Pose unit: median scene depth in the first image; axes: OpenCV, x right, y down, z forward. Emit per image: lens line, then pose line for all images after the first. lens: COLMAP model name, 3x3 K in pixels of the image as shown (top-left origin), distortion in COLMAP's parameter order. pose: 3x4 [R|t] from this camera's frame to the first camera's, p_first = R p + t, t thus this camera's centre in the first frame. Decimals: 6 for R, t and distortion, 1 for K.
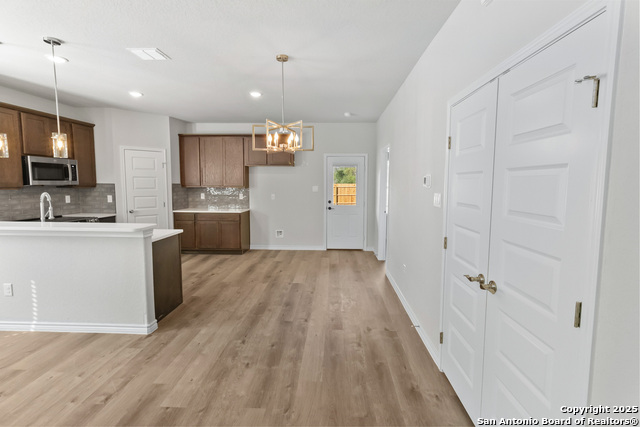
lens RADIAL K [[295.0, 0, 322.5], [0, 295.0, 206.5], [0, 0, 1]] dist [0.005259, 0.000878]
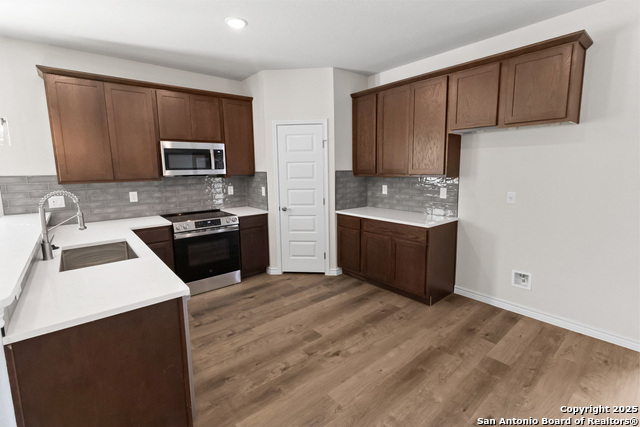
lens RADIAL K [[295.0, 0, 322.5], [0, 295.0, 206.5], [0, 0, 1]] dist [0.005259, 0.000878]
pose [[0.674298, 0.082776, -0.733806, -0.033983], [-0.039751, 0.996326, 0.075862, -0.049734], [0.737389, -0.021984, 0.675111, 0.564536]]
